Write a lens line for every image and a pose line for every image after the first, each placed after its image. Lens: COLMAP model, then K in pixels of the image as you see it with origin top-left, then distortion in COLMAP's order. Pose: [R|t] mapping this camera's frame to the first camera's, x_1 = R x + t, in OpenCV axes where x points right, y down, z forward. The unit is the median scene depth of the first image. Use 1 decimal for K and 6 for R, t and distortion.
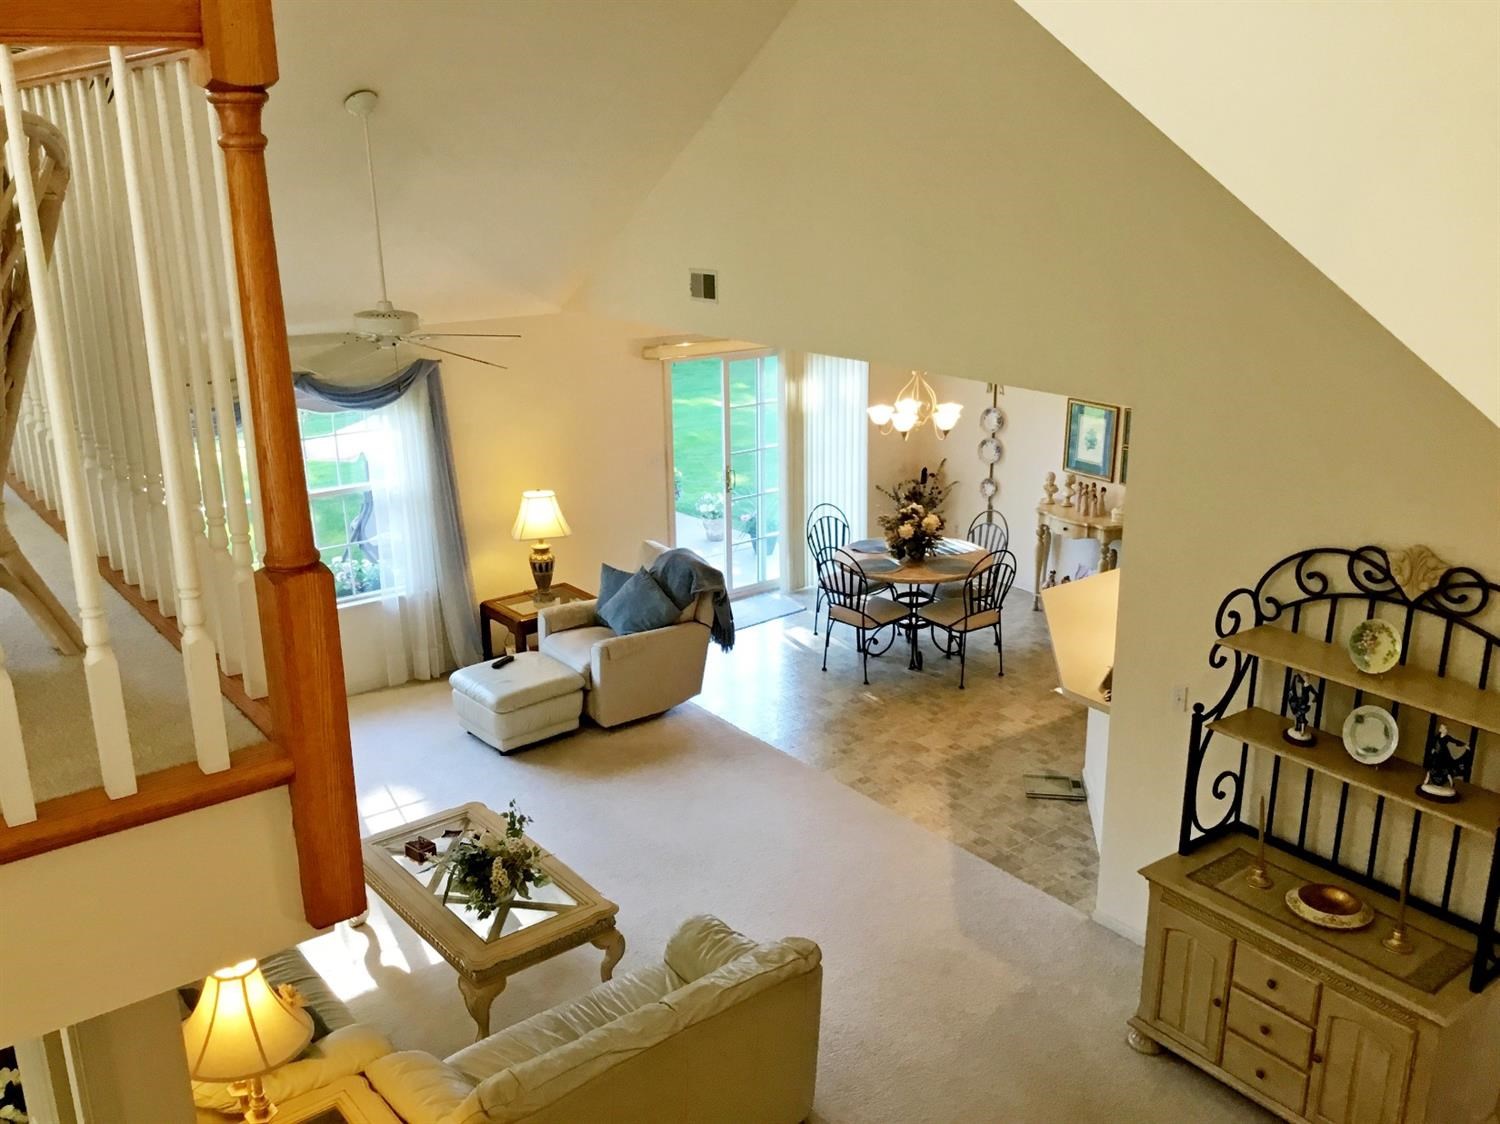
lens RADIAL K [[1351.6, 0, 756.6], [0, 1351.6, 552.3], [0, 0, 1]] dist [0.095134, -0.181159]
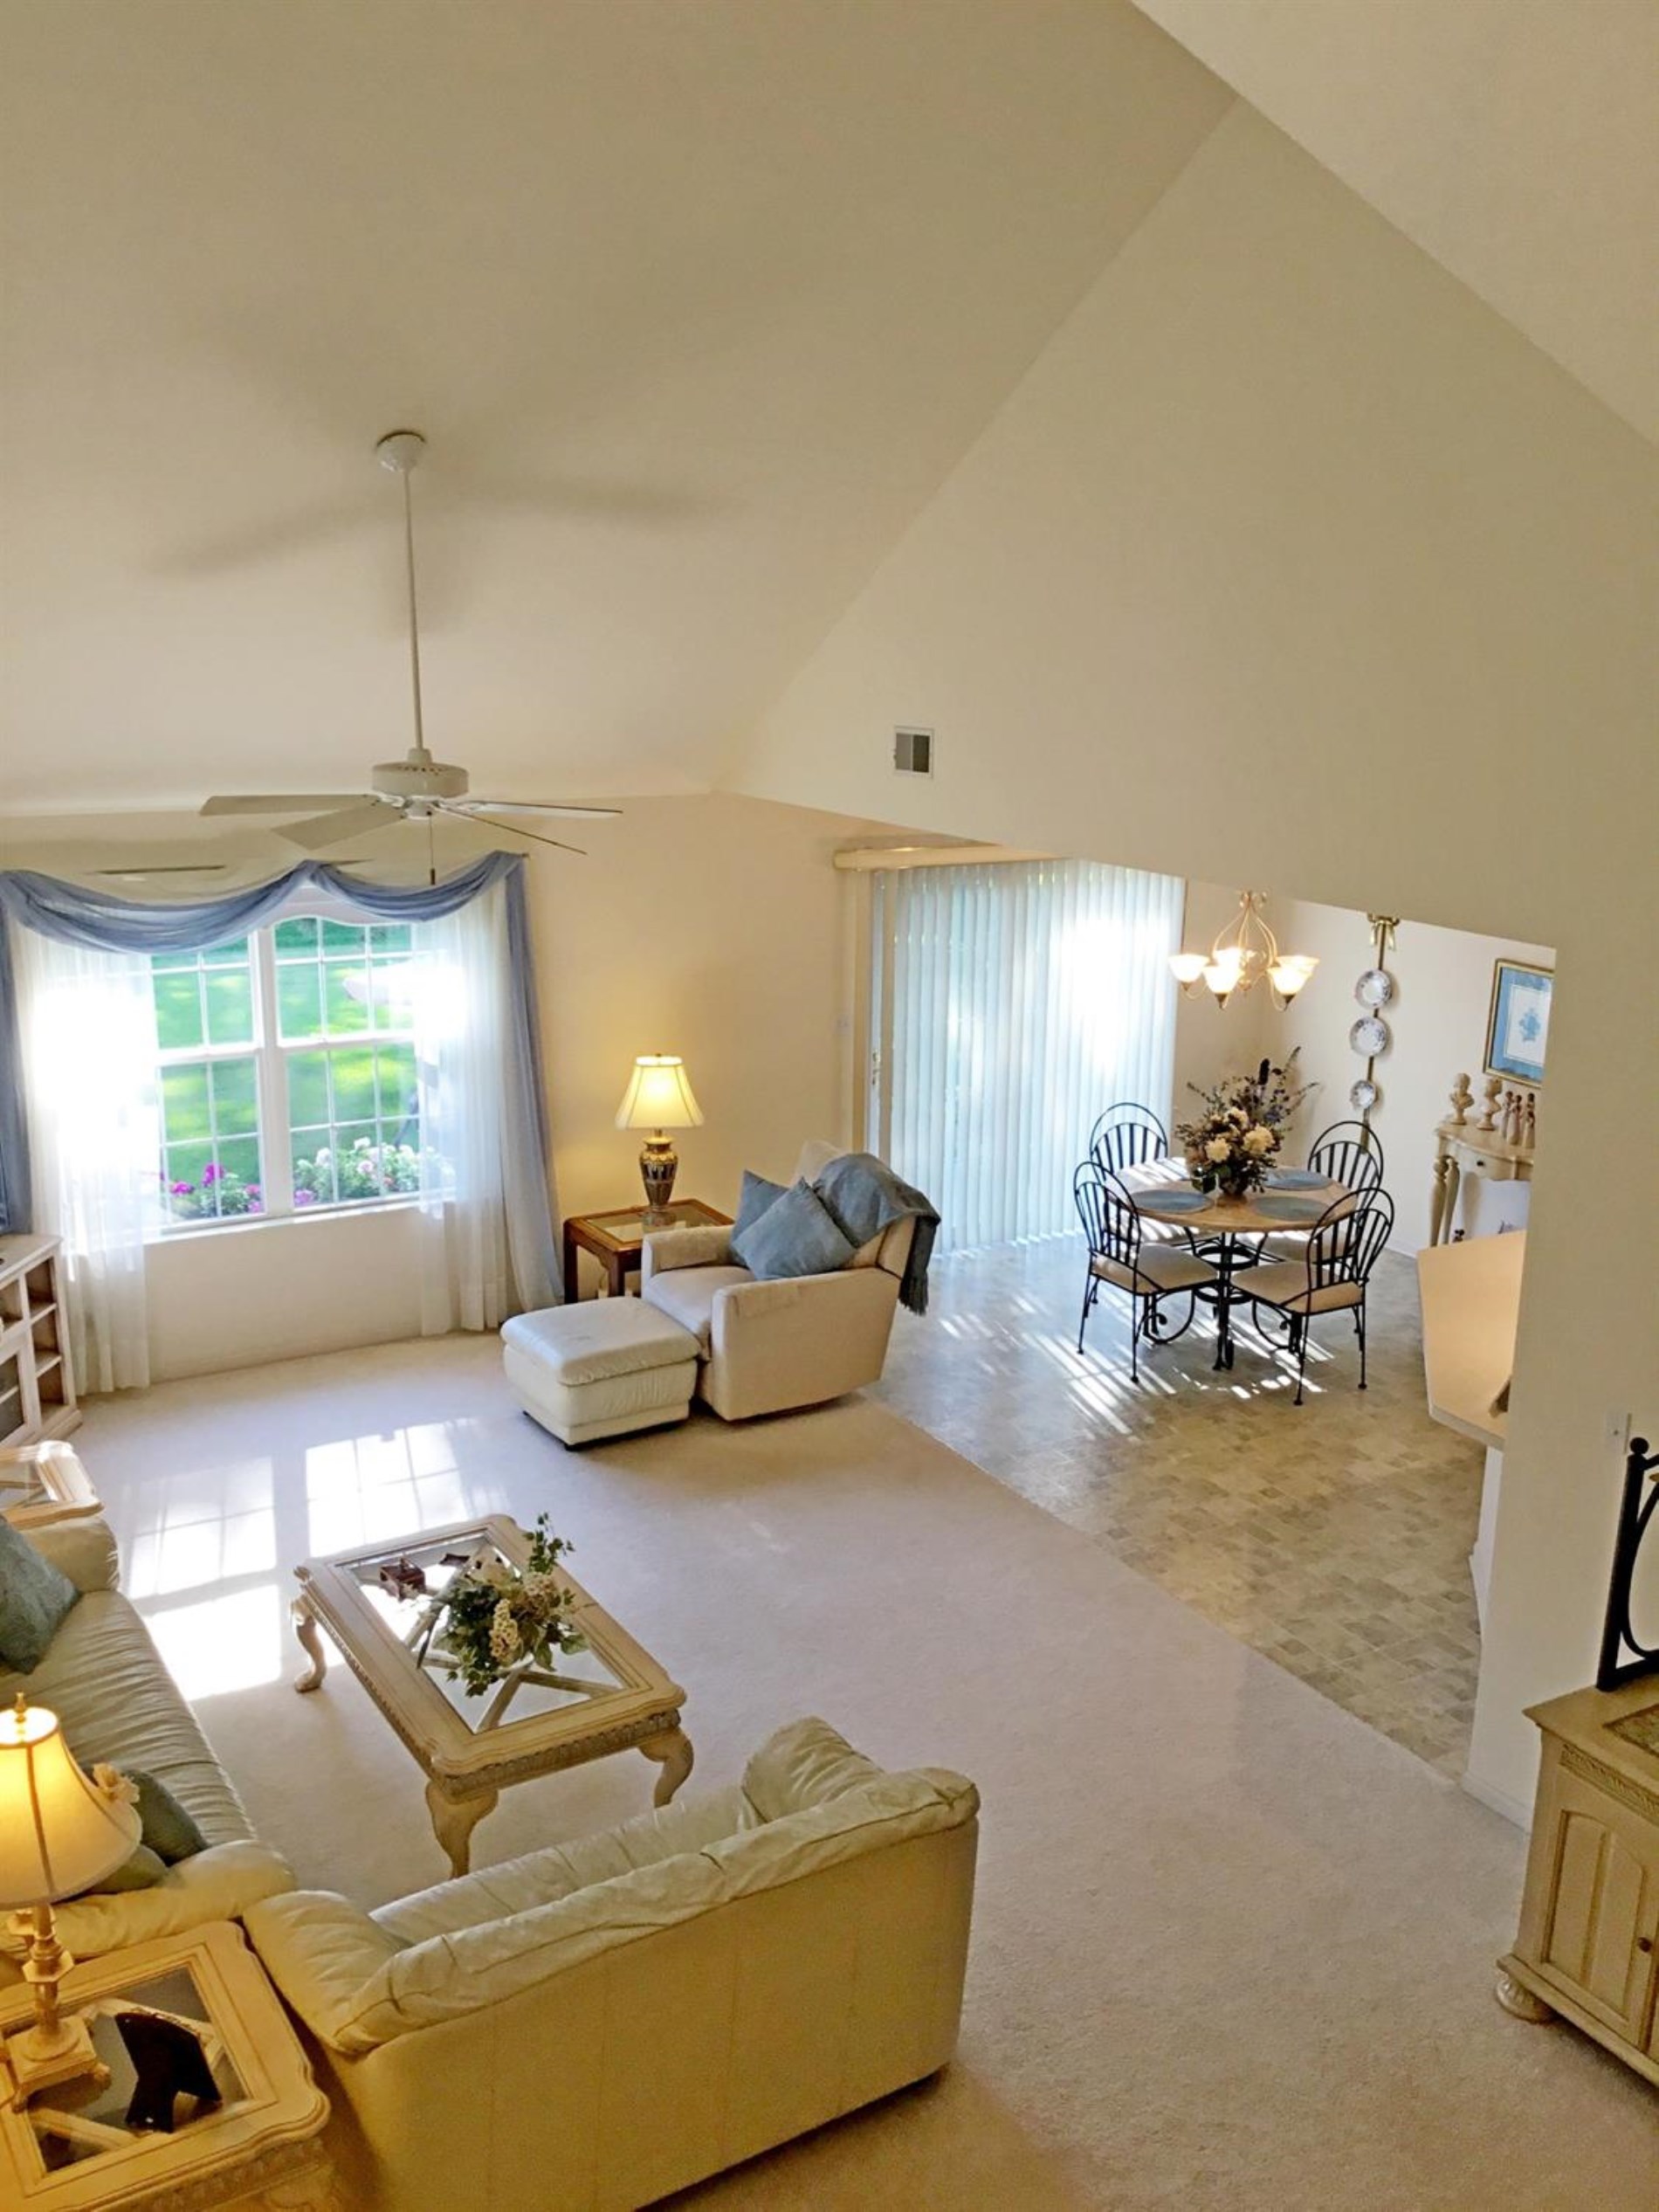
lens RADIAL K [[1993.1, 0, 834.8], [0, 1993.1, 1087.8], [0, 0, 1]] dist [0.095134, -0.181159]
pose [[0.992053, 0.054686, -0.113315, 0.045356], [-0.060365, 0.997055, -0.047297, 0.013744], [0.110395, 0.053761, 0.992433, 0.047516]]
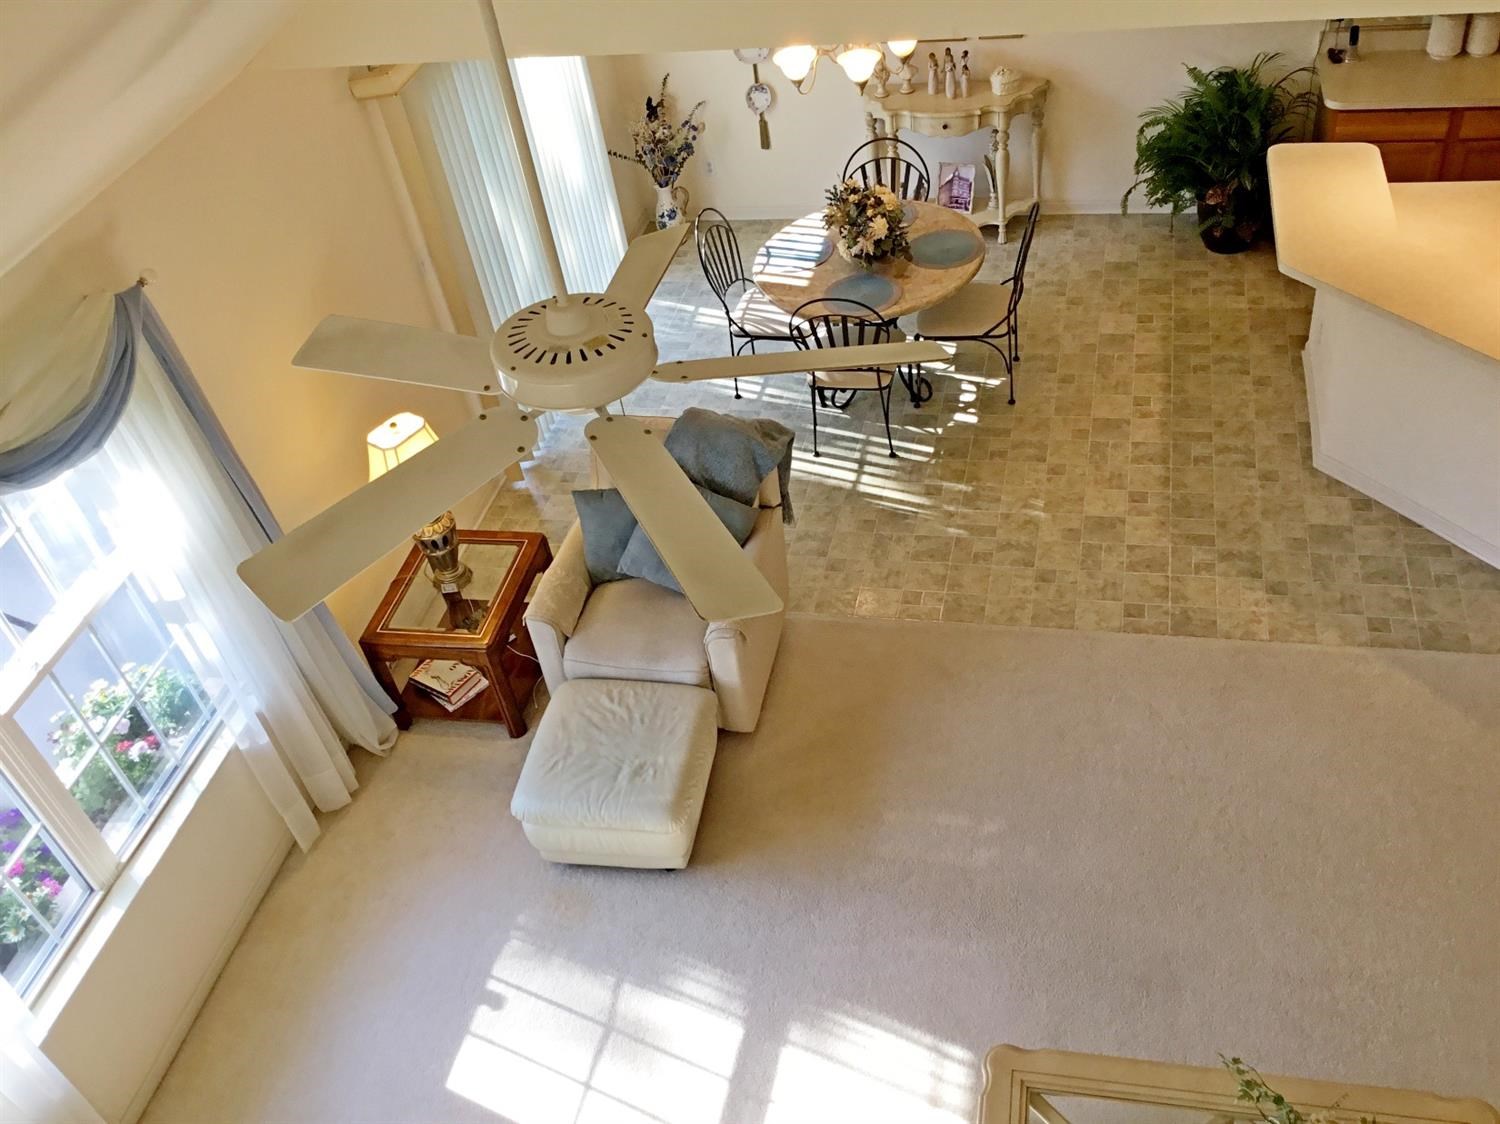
lens RADIAL K [[1351.6, 0, 761.7], [0, 1351.6, 556.5], [0, 0, 1]] dist [0.095134, -0.181159]
pose [[0.759782, -0.494650, 0.421964, -0.377927], [0.302587, 0.843443, 0.443898, -0.246279], [-0.575476, -0.209585, 0.790507, 0.586285]]
